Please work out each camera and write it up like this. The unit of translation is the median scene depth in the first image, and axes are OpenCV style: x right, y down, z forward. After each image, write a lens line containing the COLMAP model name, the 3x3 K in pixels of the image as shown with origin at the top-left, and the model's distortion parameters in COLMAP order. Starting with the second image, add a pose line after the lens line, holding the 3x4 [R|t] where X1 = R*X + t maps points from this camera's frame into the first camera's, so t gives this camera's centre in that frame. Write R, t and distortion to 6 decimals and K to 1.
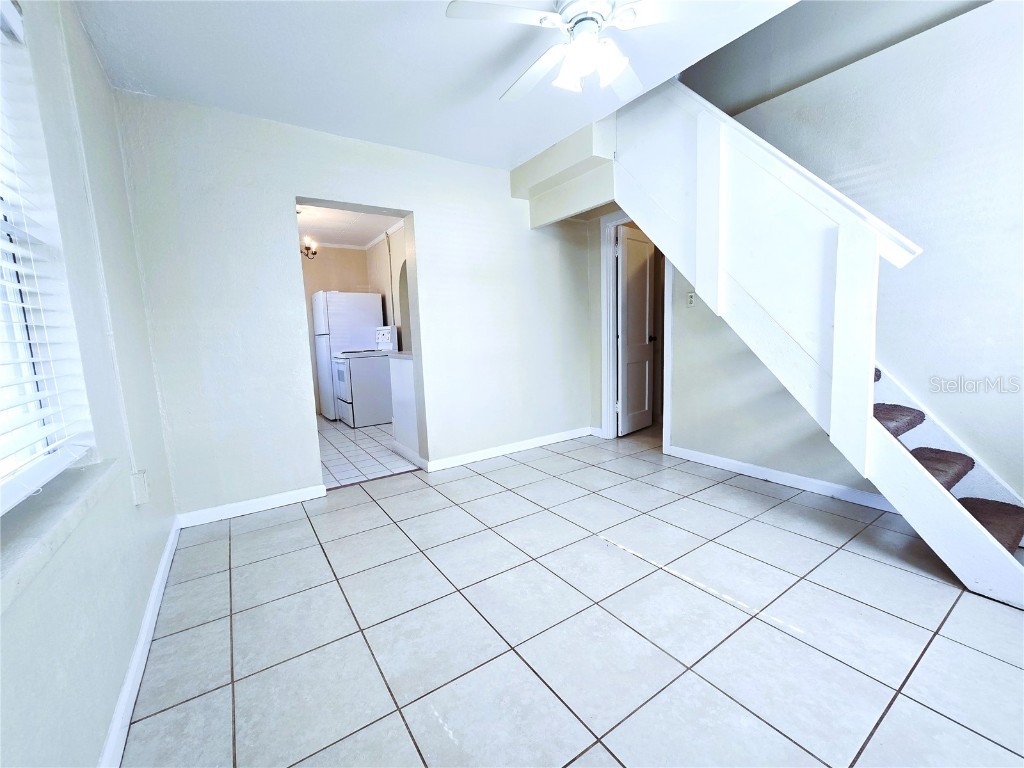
lens RADIAL K [[420.1, 0, 510.9], [0, 420.1, 385.4], [0, 0, 1]] dist [-0.011366, 0.002757]
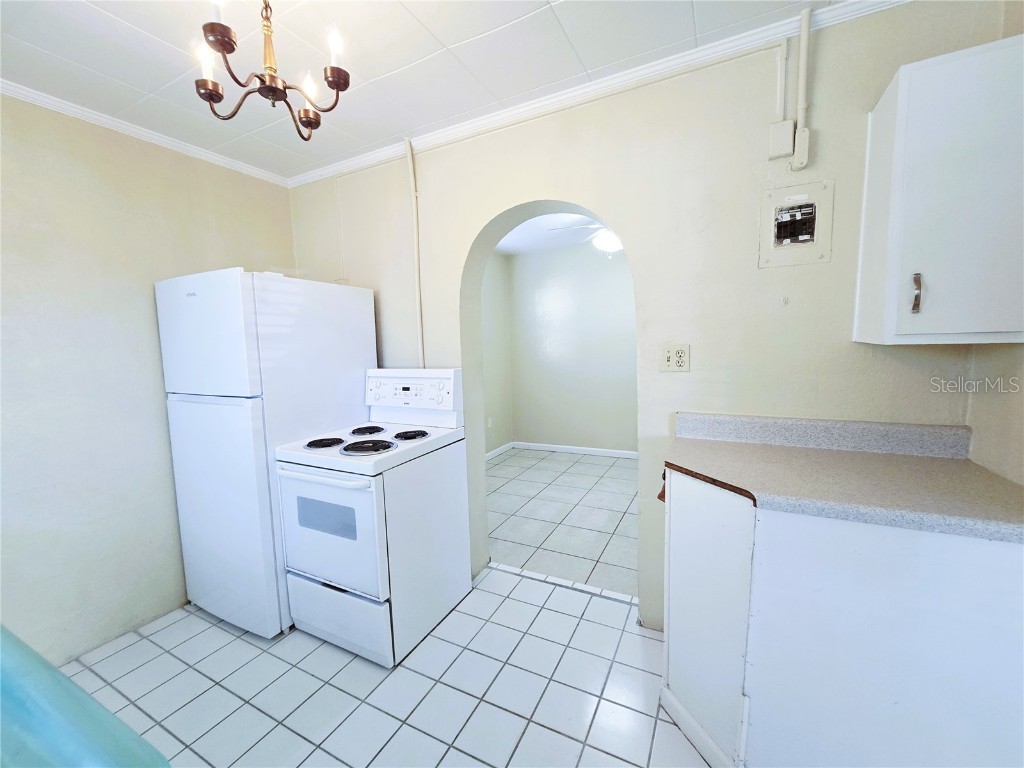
lens RADIAL K [[420.1, 0, 508.1], [0, 420.1, 385.3], [0, 0, 1]] dist [-0.011366, 0.002757]
pose [[0.875036, -0.038598, 0.482516, -0.974581], [0.055238, 0.998266, -0.020319, -0.259888], [-0.480896, 0.044433, 0.875651, 1.388132]]
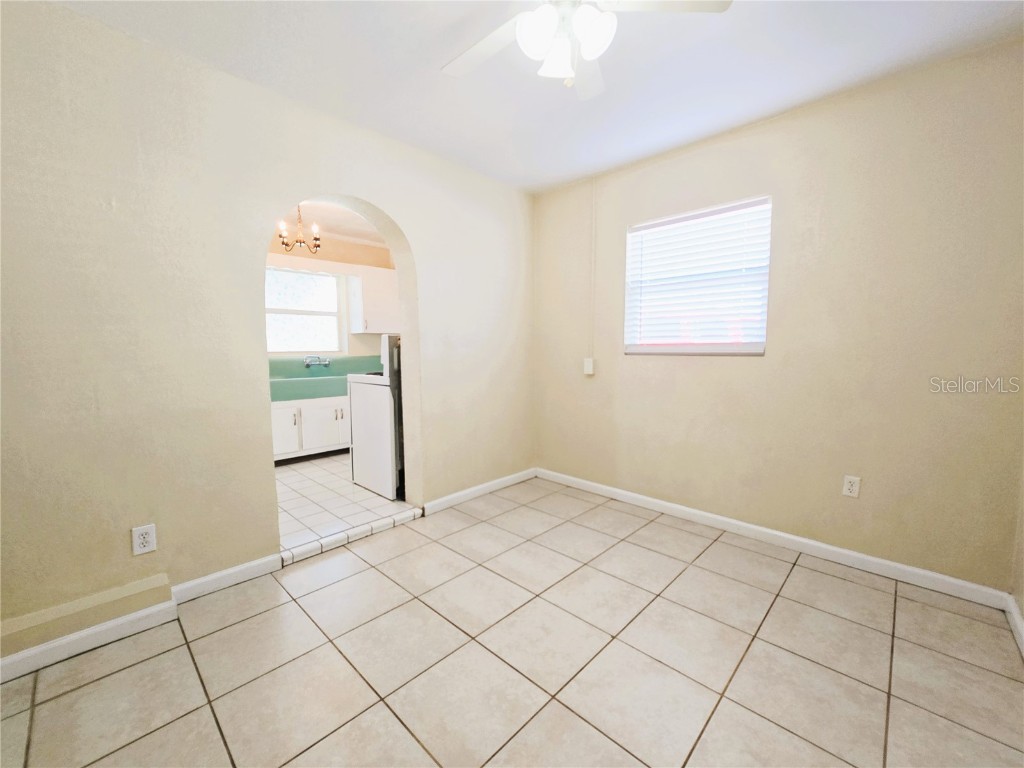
lens RADIAL K [[420.1, 0, 505.8], [0, 420.1, 386.8], [0, 0, 1]] dist [-0.011366, 0.002757]
pose [[0.206427, 0.127275, -0.970149, 0.712635], [-0.125708, 0.986737, 0.102703, -0.340289], [0.970353, 0.100755, 0.219689, 2.327768]]
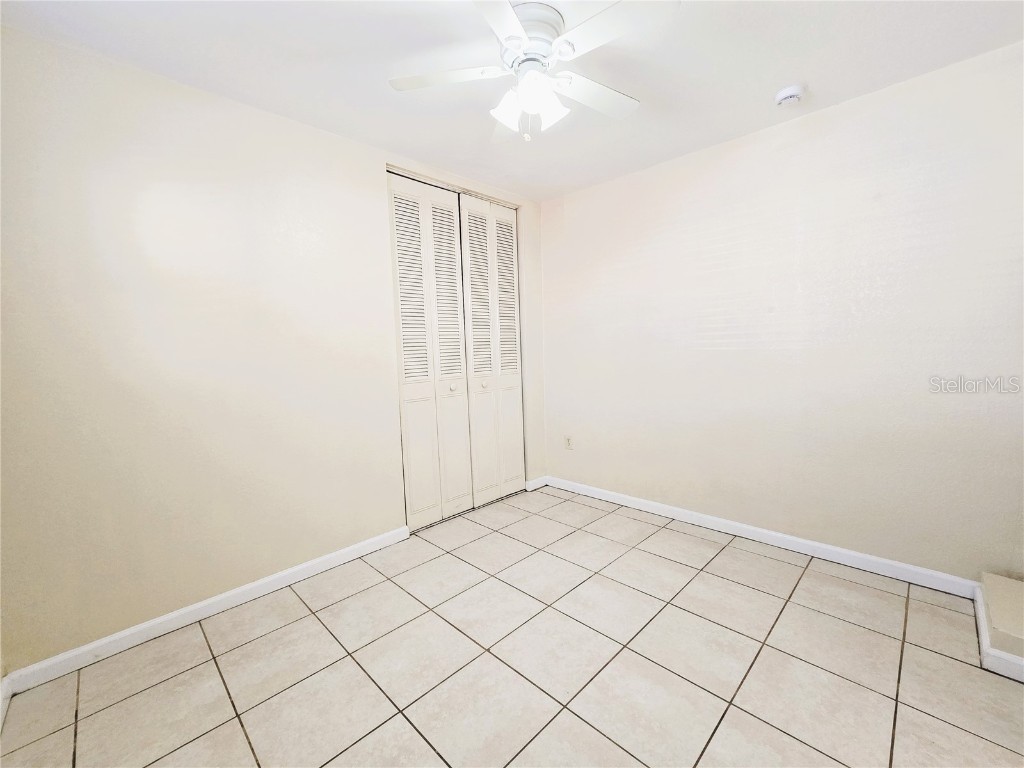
lens RADIAL K [[420.1, 0, 504.1], [0, 420.1, 380.9], [0, 0, 1]] dist [-0.011366, 0.002757]
pose [[-0.180232, -0.037827, 0.982897, -0.615064], [0.158883, 0.985019, 0.067042, -0.378797], [-0.970707, 0.168248, -0.171522, 2.730244]]
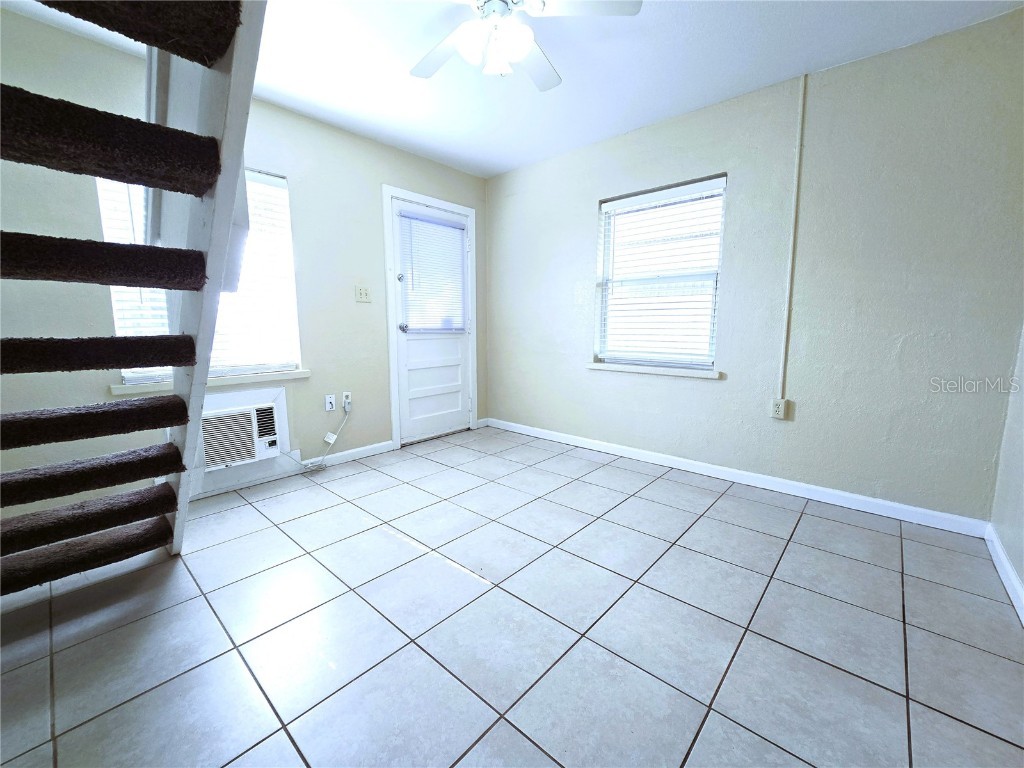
lens RADIAL K [[420.1, 0, 506.4], [0, 420.1, 386.4], [0, 0, 1]] dist [-0.011366, 0.002757]
pose [[-0.971162, 0.073464, -0.226820, 0.314724], [0.007998, 0.960848, 0.276960, -0.195254], [0.238287, 0.267159, -0.933727, 1.548482]]
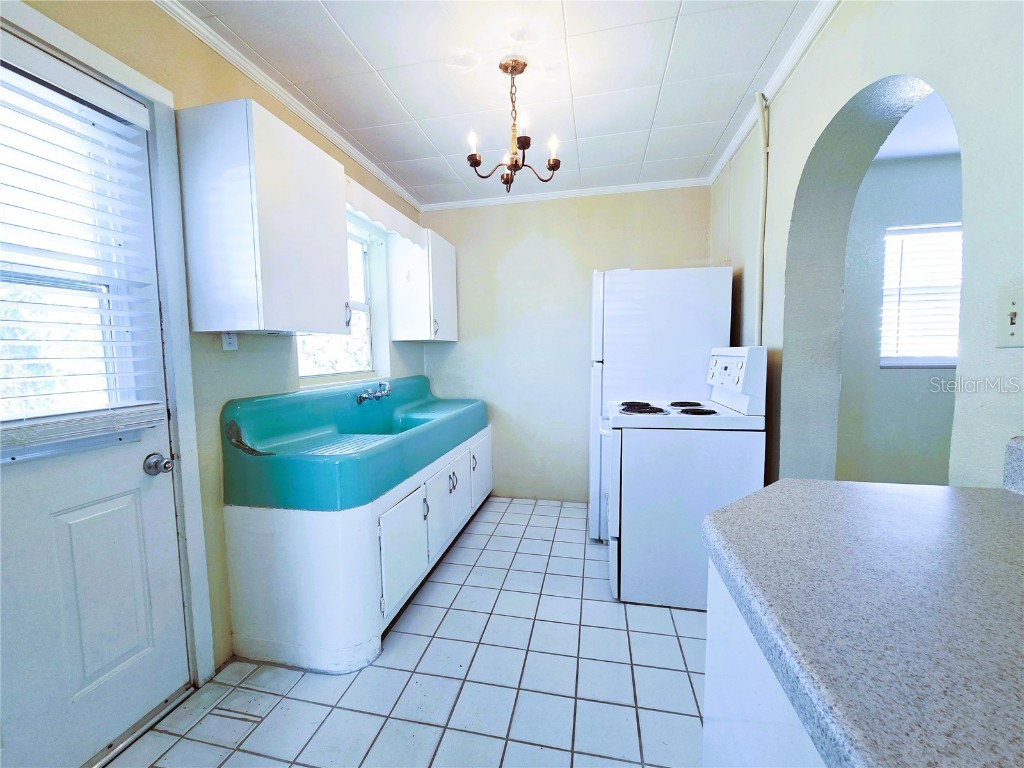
lens RADIAL K [[420.1, 0, 502.5], [0, 420.1, 387.0], [0, 0, 1]] dist [-0.011366, 0.002757]
pose [[0.686119, 0.088177, -0.722125, -0.385959], [-0.104267, 0.994298, 0.022343, -0.213359], [0.719978, 0.059963, 0.691401, 1.370377]]
